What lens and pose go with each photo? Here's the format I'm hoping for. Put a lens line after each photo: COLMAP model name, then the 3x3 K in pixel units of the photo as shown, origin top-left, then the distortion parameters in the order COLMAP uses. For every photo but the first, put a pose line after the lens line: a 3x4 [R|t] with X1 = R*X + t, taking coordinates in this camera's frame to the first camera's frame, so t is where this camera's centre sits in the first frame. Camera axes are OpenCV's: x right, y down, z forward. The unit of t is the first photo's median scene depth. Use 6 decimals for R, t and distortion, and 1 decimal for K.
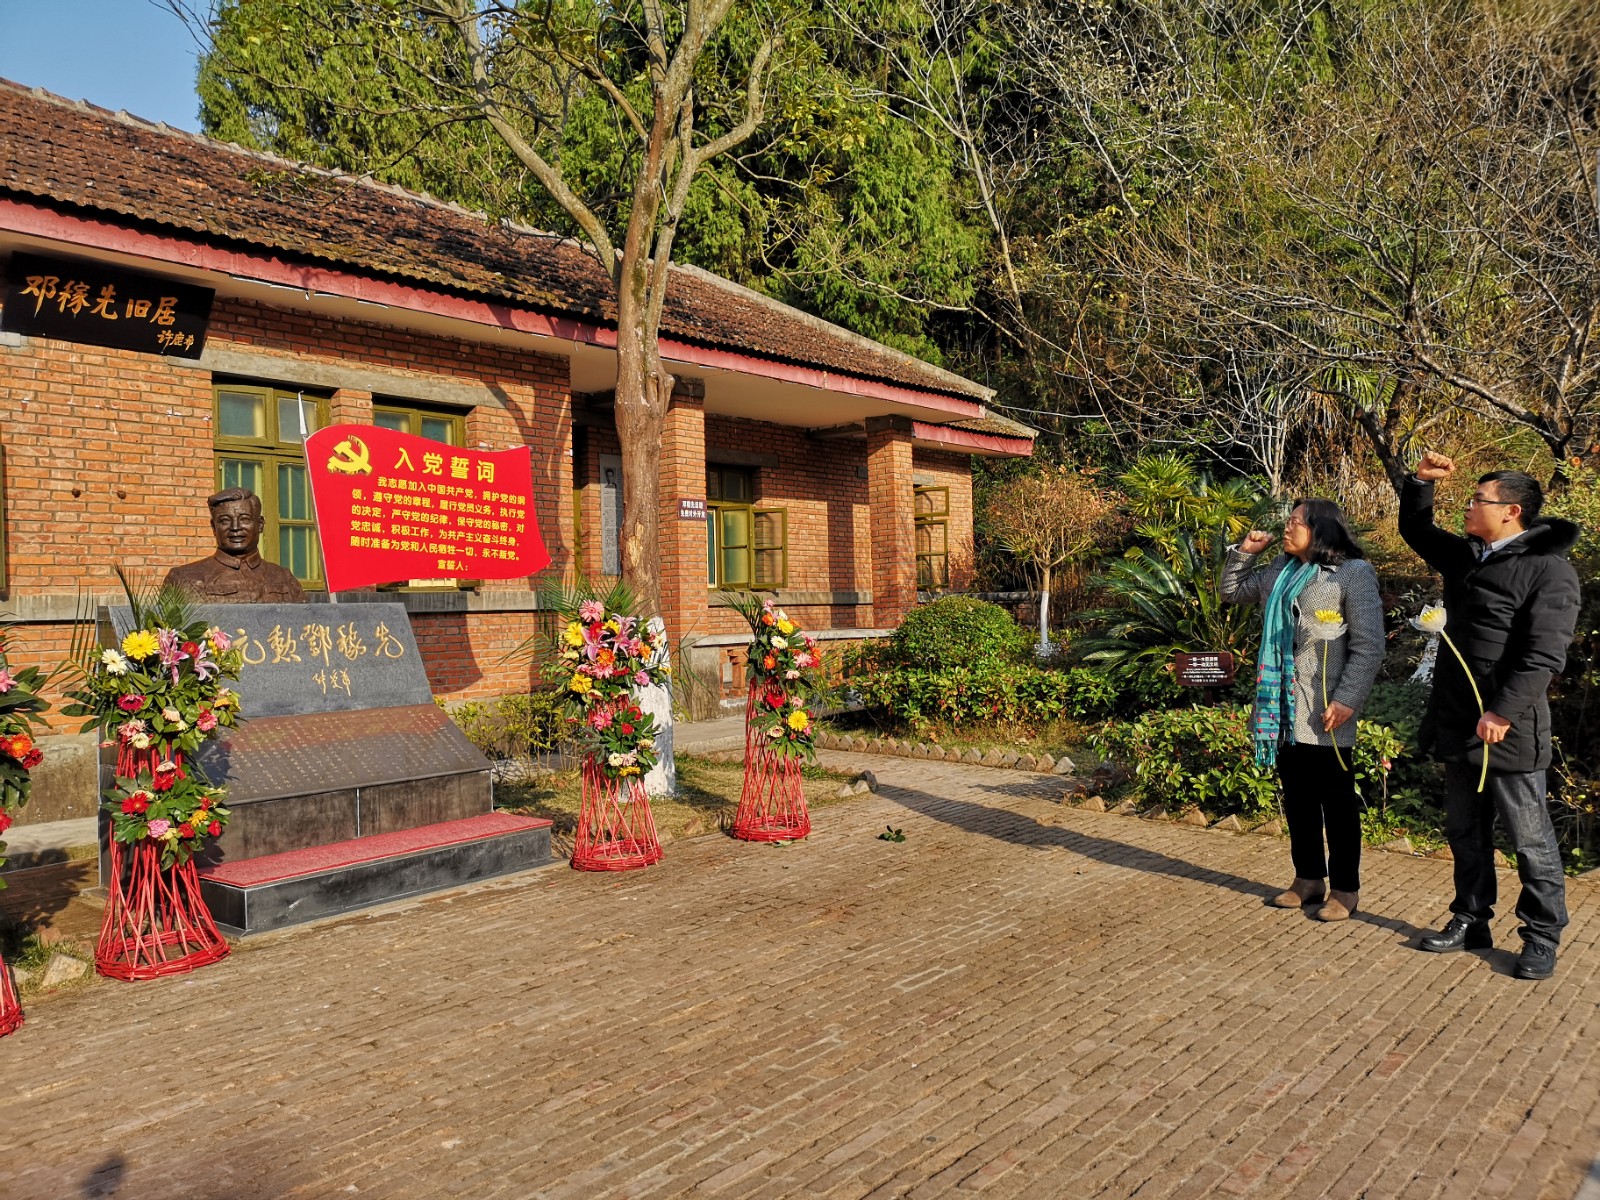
lens RADIAL K [[1206.7, 0, 800.0], [0, 1206.7, 600.0], [0, 0, 1]] dist [0.011505, -0.000744]
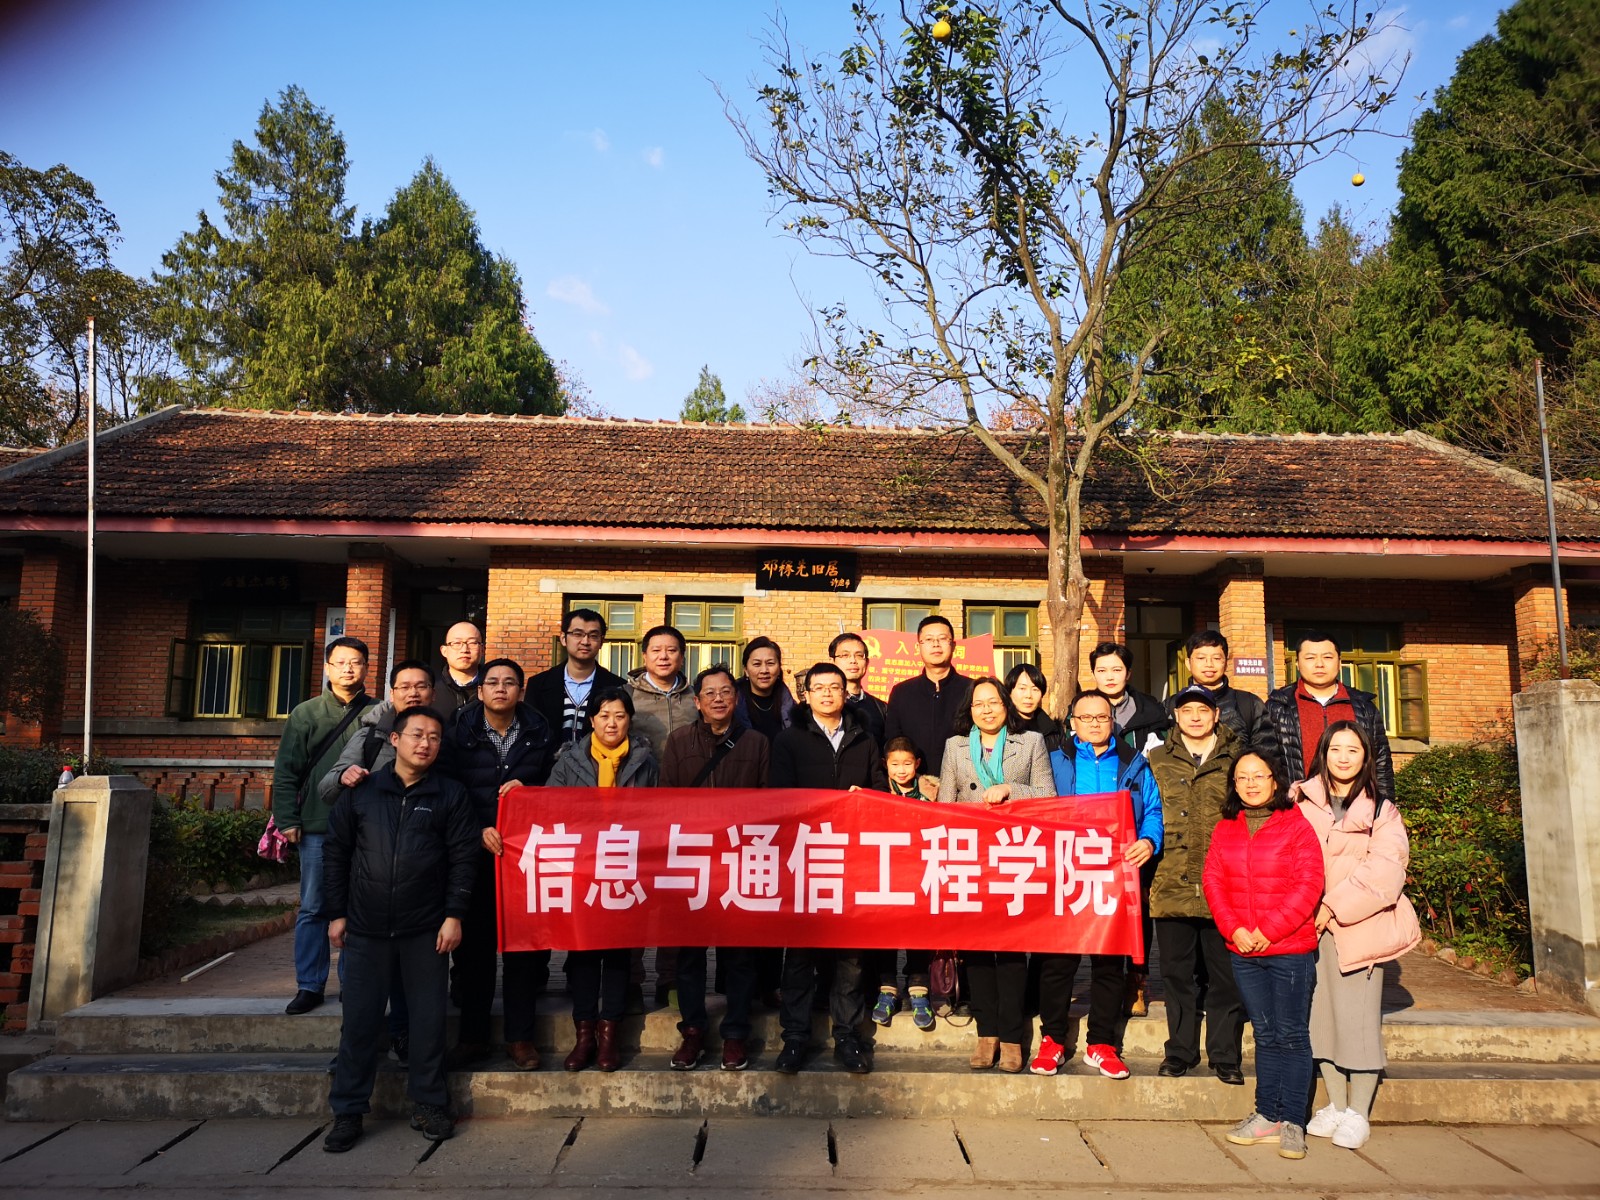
lens RADIAL K [[1206.7, 0, 800.0], [0, 1206.7, 600.0], [0, 0, 1]] dist [0.011505, -0.000744]
pose [[0.677724, -0.070020, -0.731975, 0.721049], [-0.023759, 0.992851, -0.116974, 0.015570], [0.734932, 0.096667, 0.671215, -0.213409]]
